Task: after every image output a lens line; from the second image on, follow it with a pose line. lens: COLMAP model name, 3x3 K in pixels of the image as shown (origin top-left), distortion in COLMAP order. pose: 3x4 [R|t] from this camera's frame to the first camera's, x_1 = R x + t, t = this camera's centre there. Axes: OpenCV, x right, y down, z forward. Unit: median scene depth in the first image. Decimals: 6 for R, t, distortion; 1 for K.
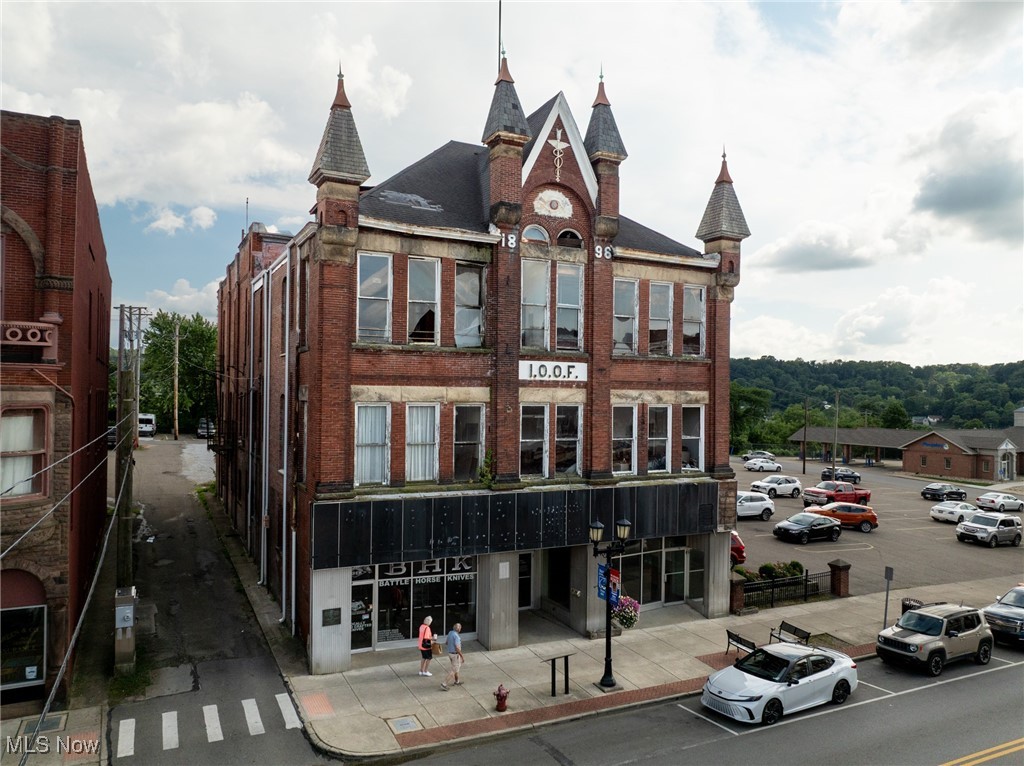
lens RADIAL K [[723.2, 0, 514.8], [0, 723.2, 385.6], [0, 0, 1]] dist [-0.039220, 0.011331]
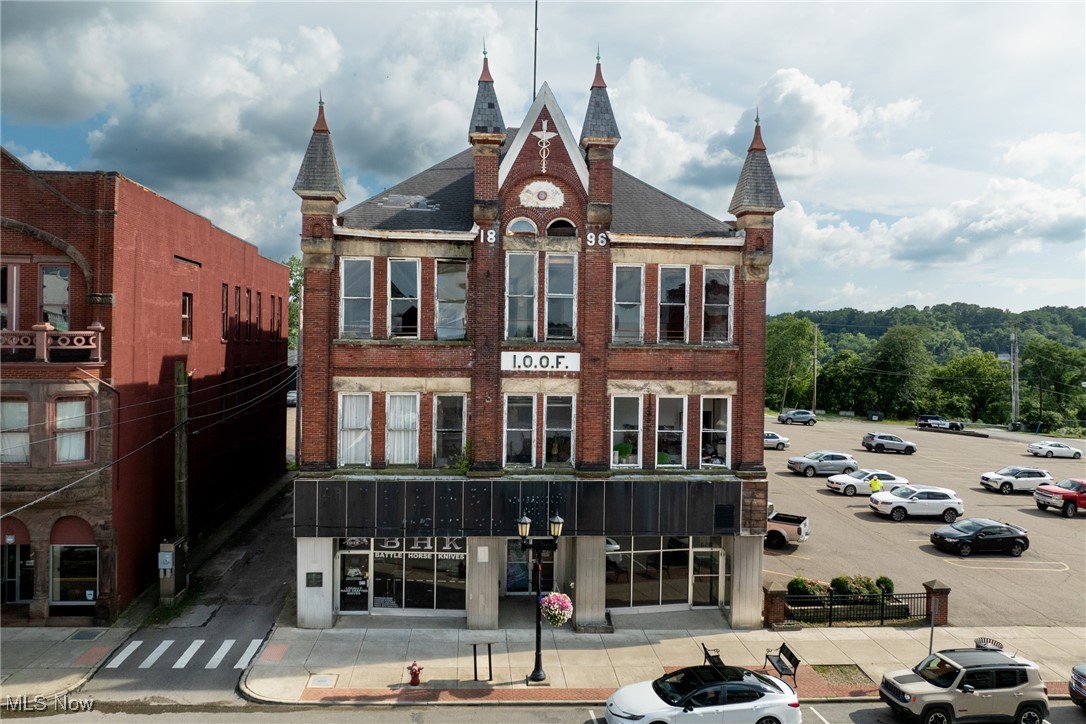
lens RADIAL K [[765.8, 0, 544.0], [0, 765.8, 343.8], [0, 0, 1]] dist [-0.037259, 0.003404]
pose [[0.928494, 0.002131, -0.371340, 0.477817], [0.000625, 0.999973, 0.007302, -0.055508], [0.371346, -0.007011, 0.928468, 0.013289]]
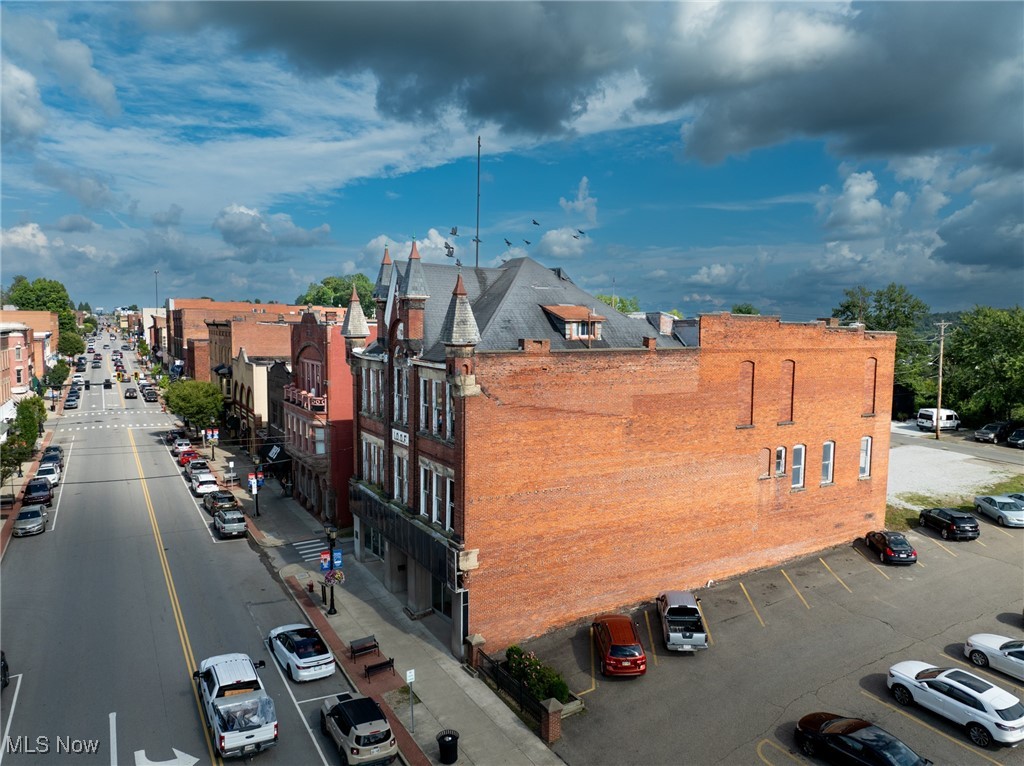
lens RADIAL K [[723.2, 0, 511.0], [0, 723.2, 382.7], [0, 0, 1]] dist [-0.039220, 0.011331]
pose [[0.044581, 0.070743, -0.996498, 1.731885], [0.003216, 0.997474, 0.070956, -0.266601], [0.999001, -0.006368, 0.044241, 1.234997]]
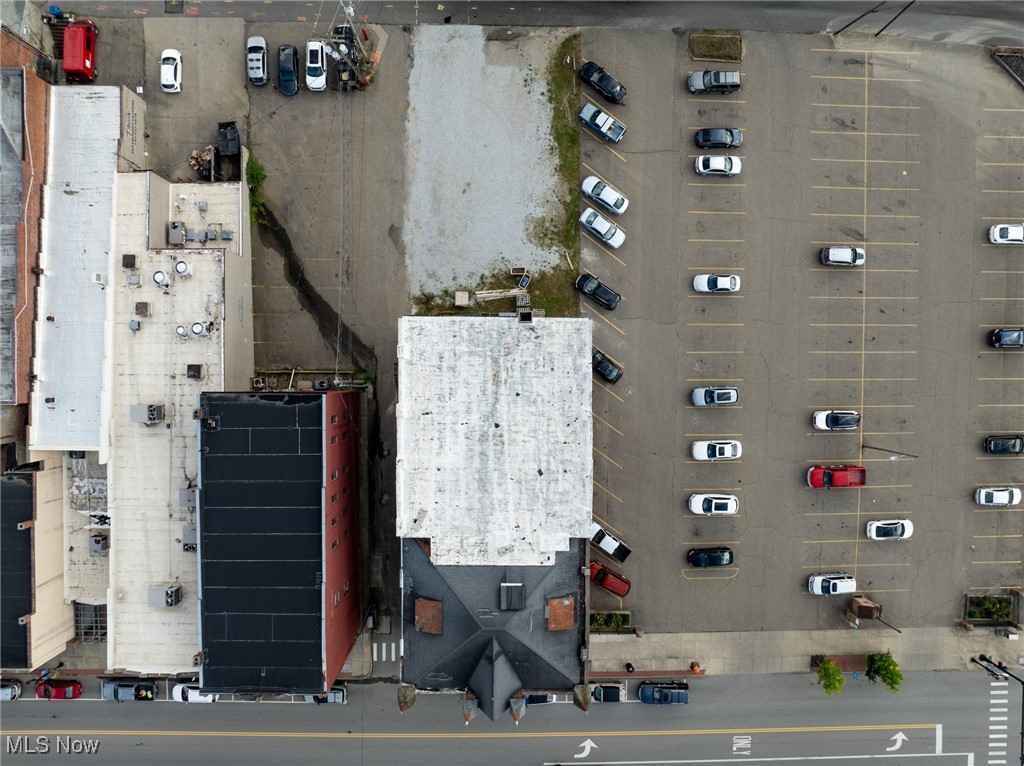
lens RADIAL K [[723.2, 0, 510.1], [0, 723.2, 384.8], [0, 0, 1]] dist [-0.039220, 0.011331]
pose [[0.886304, 0.463104, 0.000373, -0.413093], [0.011510, -0.022834, 0.999673, -2.841969], [0.462961, -0.886010, -0.025569, 2.148274]]
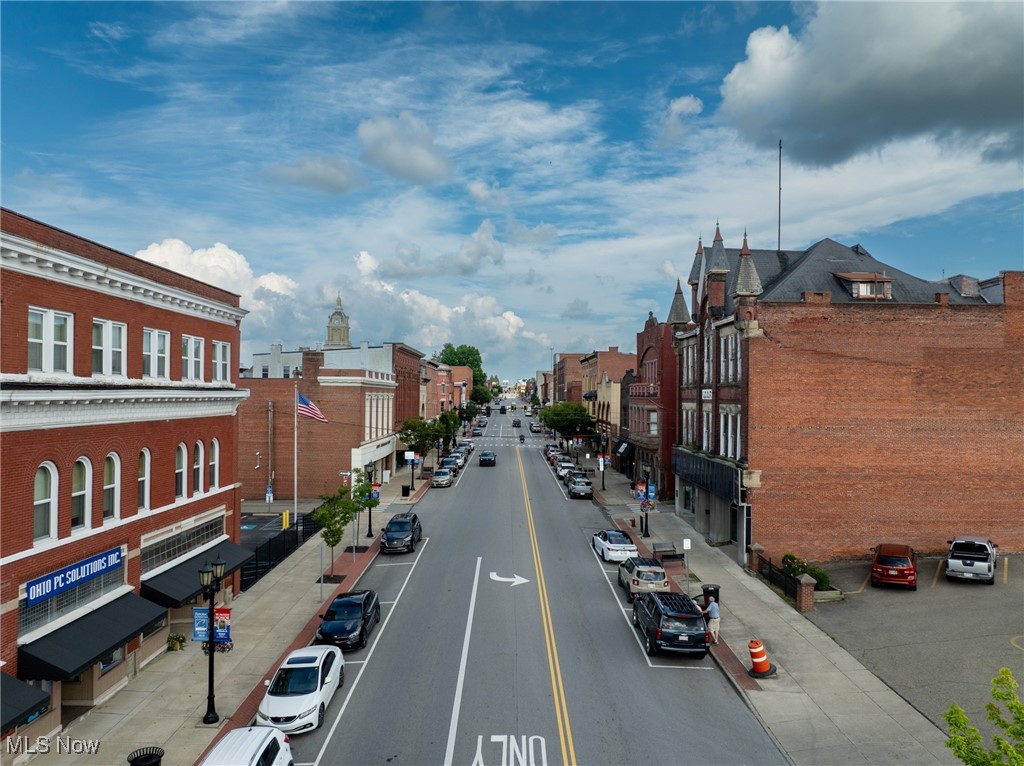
lens RADIAL K [[723.2, 0, 515.4], [0, 723.2, 384.9], [0, 0, 1]] dist [-0.039220, 0.011331]
pose [[-0.447330, -0.031414, -0.893817, 2.065447], [-0.006749, 0.999473, -0.031749, 0.019354], [0.894343, -0.008170, -0.447306, 1.466017]]
